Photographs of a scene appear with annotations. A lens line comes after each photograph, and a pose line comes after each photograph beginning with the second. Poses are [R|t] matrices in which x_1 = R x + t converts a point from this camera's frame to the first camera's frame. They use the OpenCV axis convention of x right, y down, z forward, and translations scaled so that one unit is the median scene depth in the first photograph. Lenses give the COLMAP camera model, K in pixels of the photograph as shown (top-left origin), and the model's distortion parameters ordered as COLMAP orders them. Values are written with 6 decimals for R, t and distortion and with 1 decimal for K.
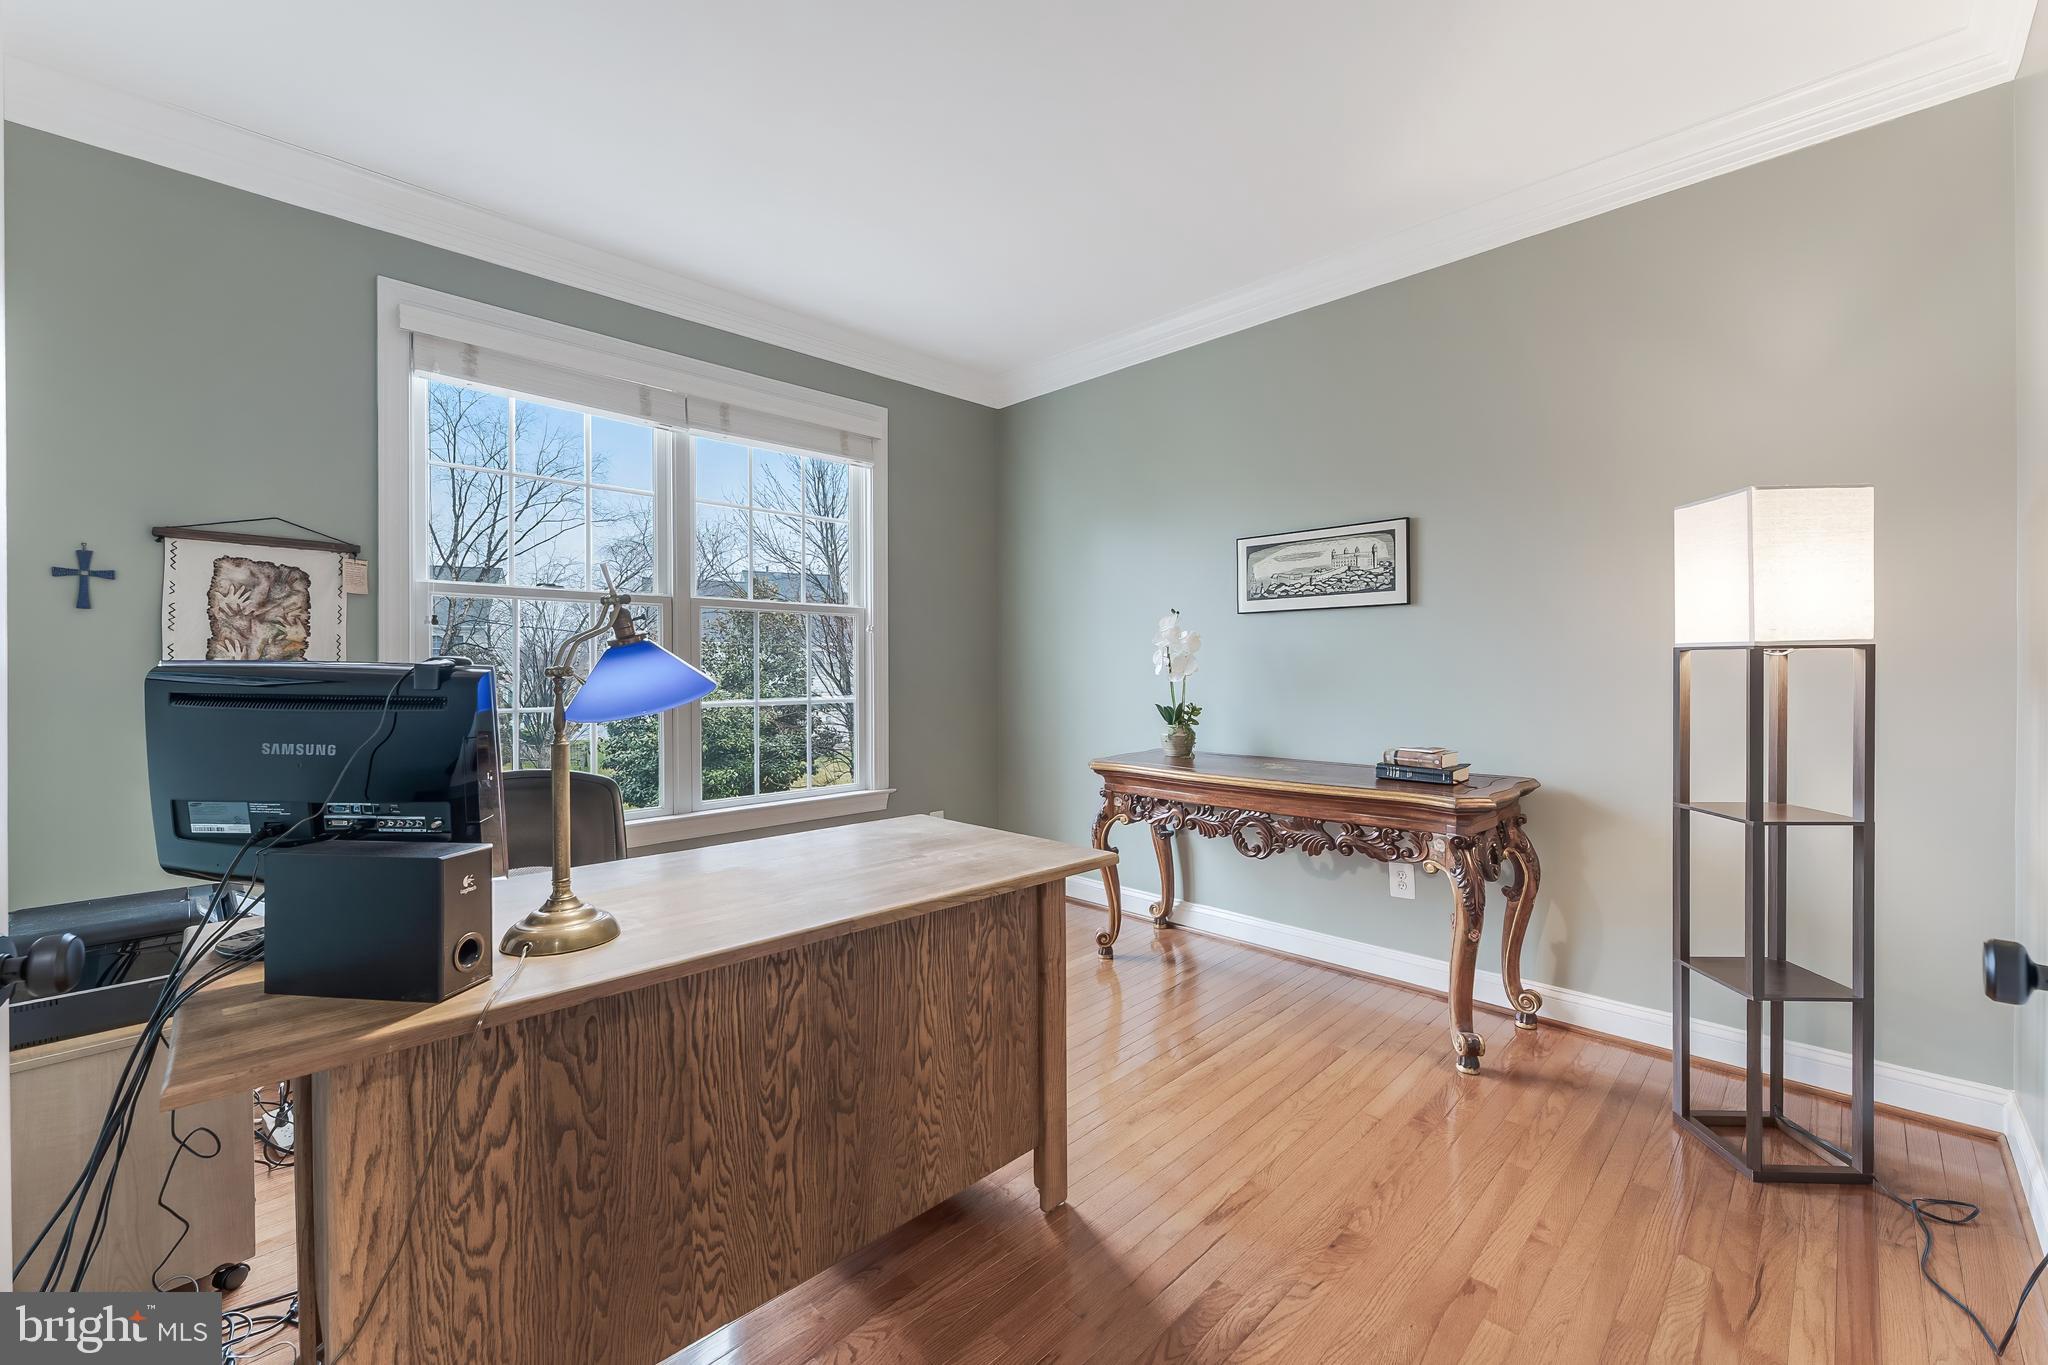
lens RADIAL K [[828.6, 0, 1031.5], [0, 828.6, 673.2], [0, 0, 1]] dist [0.001567, -0.000692]
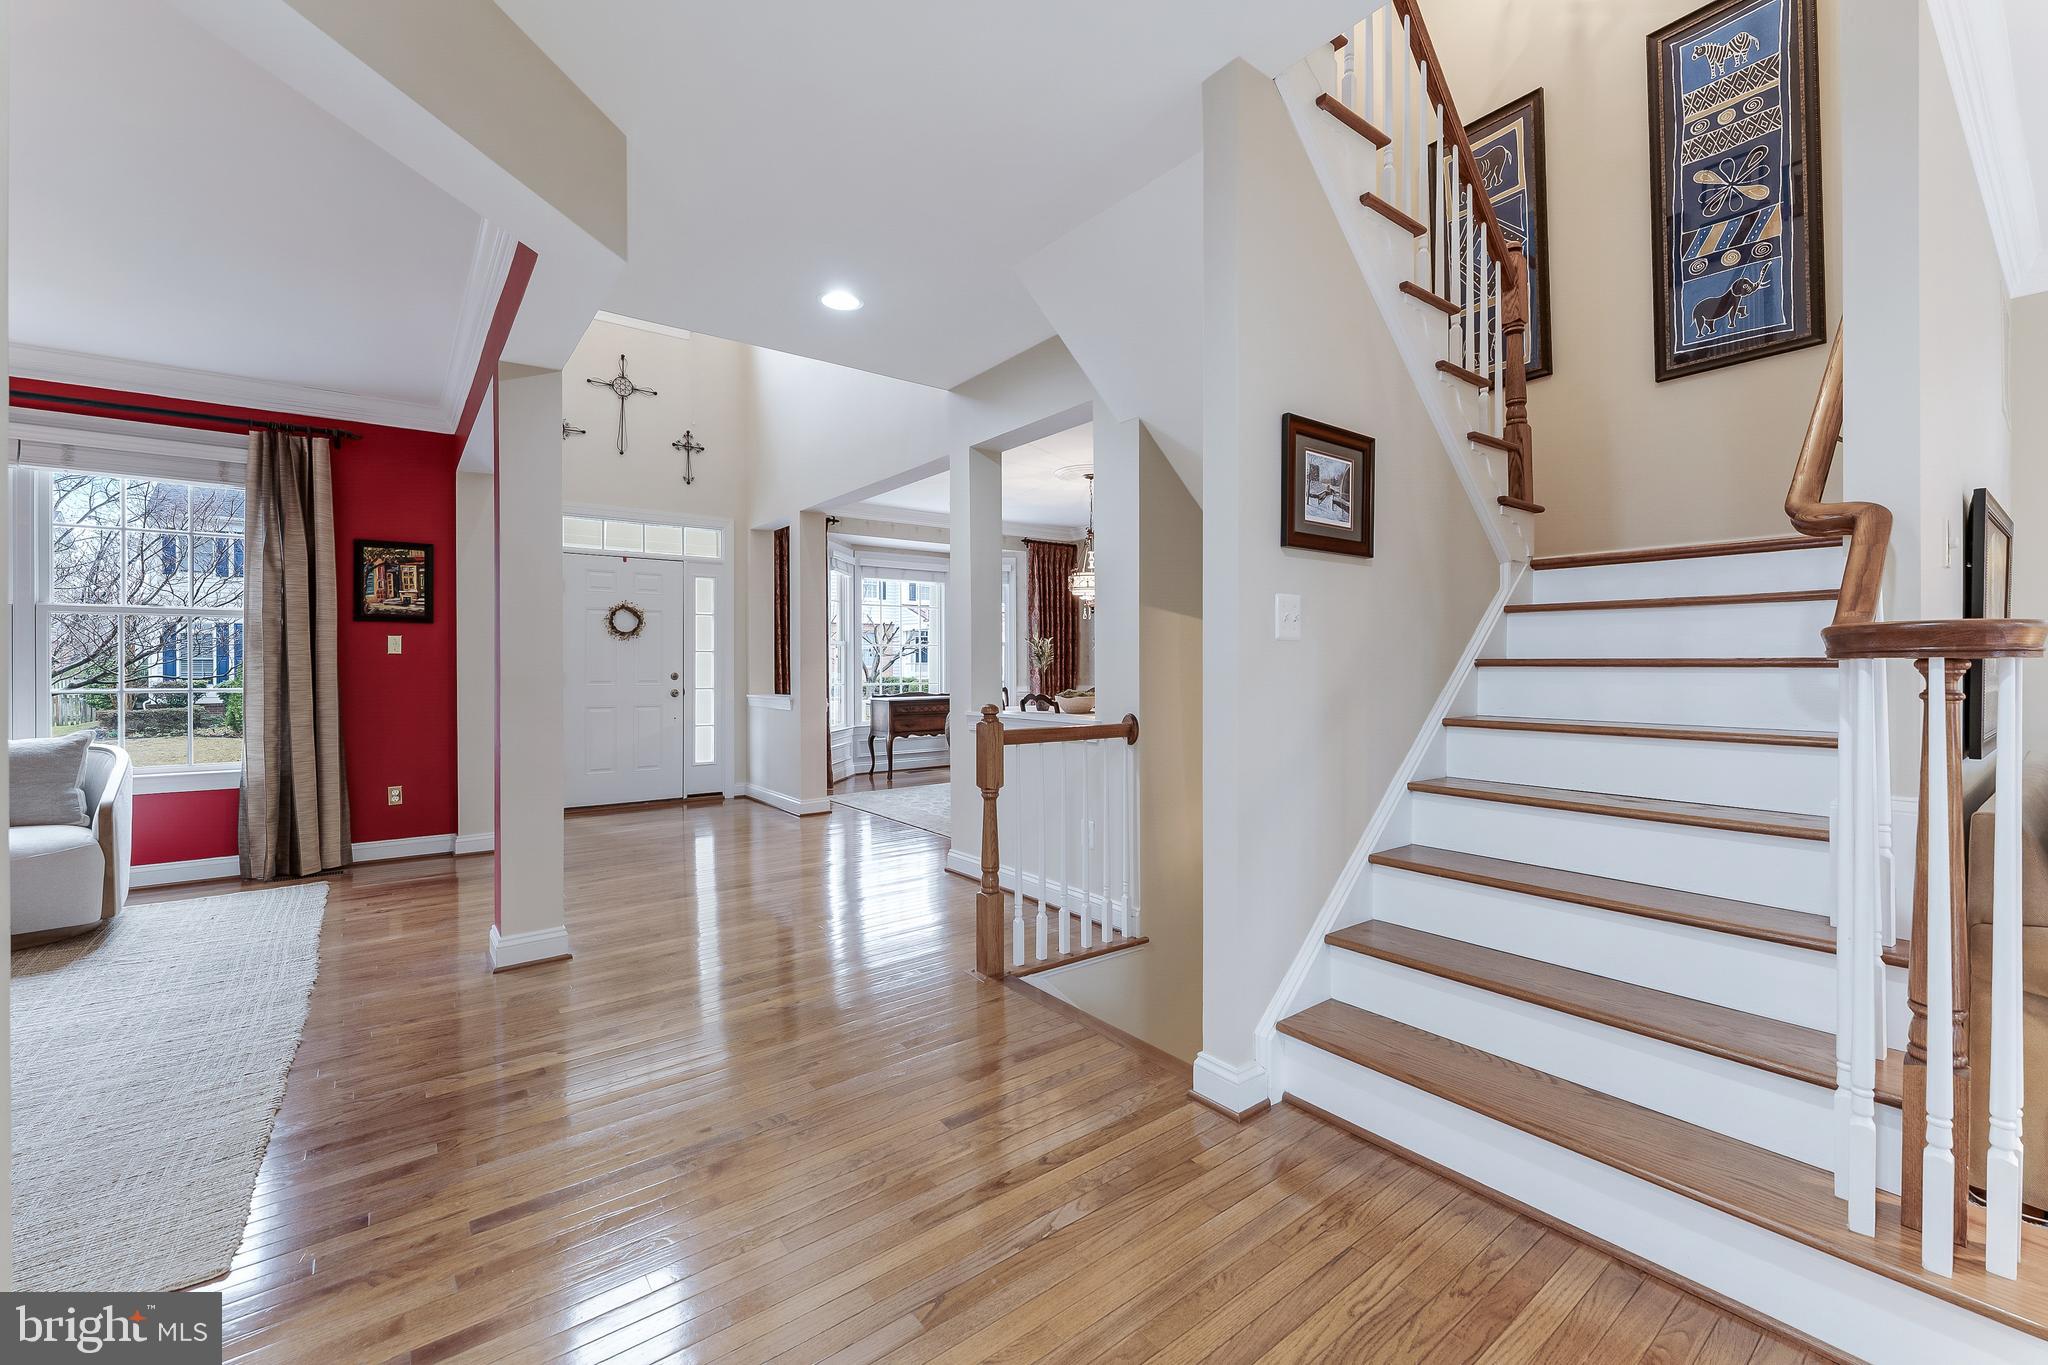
lens RADIAL K [[828.6, 0, 1017.8], [0, 828.6, 663.5], [0, 0, 1]] dist [0.001567, -0.000692]
pose [[0.990187, 0.007826, -0.139531, 1.637805], [-0.008678, 0.999947, -0.005502, -0.013641], [0.139481, 0.006658, 0.990202, 0.001061]]
